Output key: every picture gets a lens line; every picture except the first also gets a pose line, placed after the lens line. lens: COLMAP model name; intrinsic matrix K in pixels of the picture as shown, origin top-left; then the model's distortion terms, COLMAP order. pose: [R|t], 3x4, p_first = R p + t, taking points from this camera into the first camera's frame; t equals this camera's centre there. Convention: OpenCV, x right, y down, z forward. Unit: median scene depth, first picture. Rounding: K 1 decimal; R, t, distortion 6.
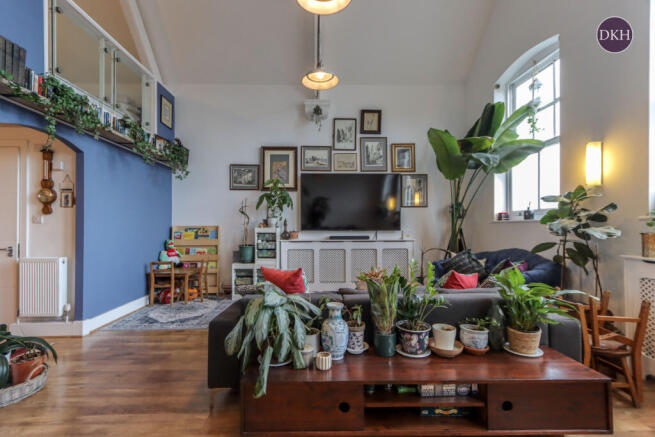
lens RADIAL K [[301.8, 0, 315.4], [0, 301.8, 220.4], [0, 0, 1]] dist [0.001606, 0.001143]
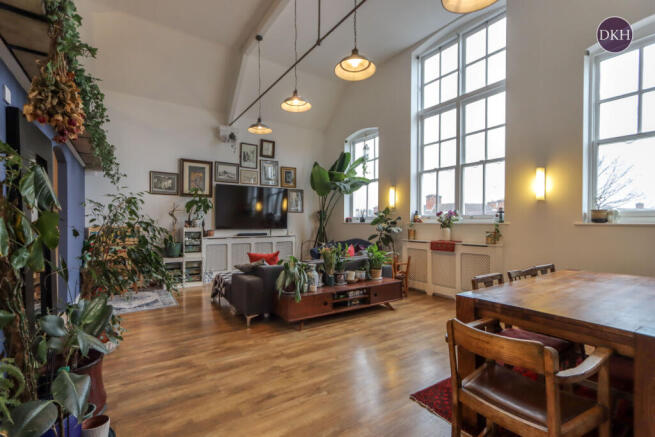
lens RADIAL K [[301.8, 0, 319.0], [0, 301.8, 224.2], [0, 0, 1]] dist [0.001606, 0.001143]
pose [[0.845594, -0.002281, 0.533822, -0.379609], [-0.010966, 0.999706, 0.021643, -0.021638], [-0.533714, -0.024155, 0.845320, -0.307893]]
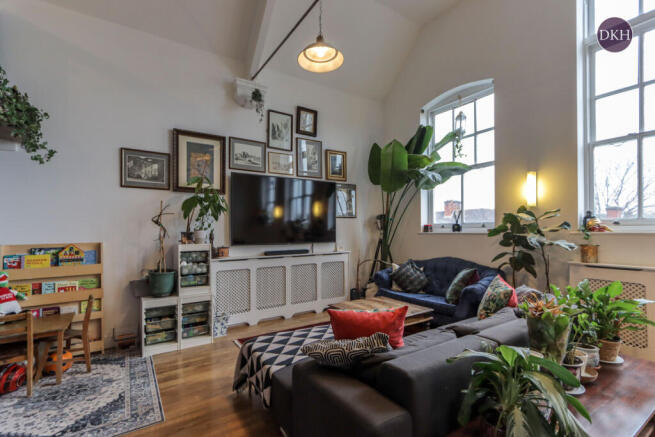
lens RADIAL K [[301.8, 0, 320.2], [0, 301.8, 231.3], [0, 0, 1]] dist [0.001606, 0.001143]
pose [[0.845957, -0.007648, 0.533196, -0.288364], [-0.001212, 0.999867, 0.016266, -0.017975], [-0.533249, -0.014407, 0.845836, 0.235845]]
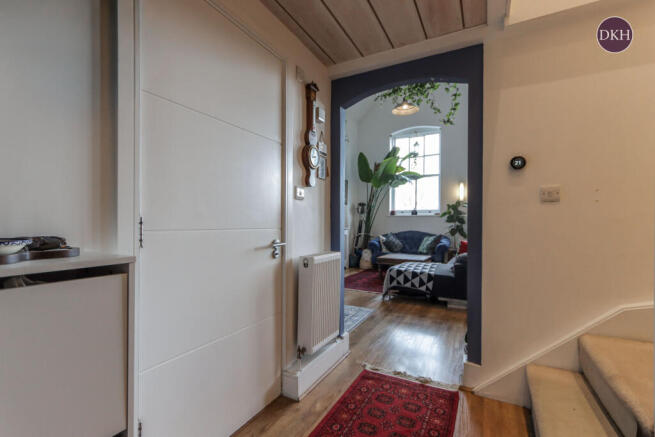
lens RADIAL K [[301.8, 0, 307.0], [0, 301.8, 223.6], [0, 0, 1]] dist [0.001606, 0.001143]
pose [[0.523831, 0.001596, 0.851821, -0.998529], [-0.021342, 0.999709, 0.011251, 0.035510], [-0.851555, -0.024073, 0.523712, 0.465714]]
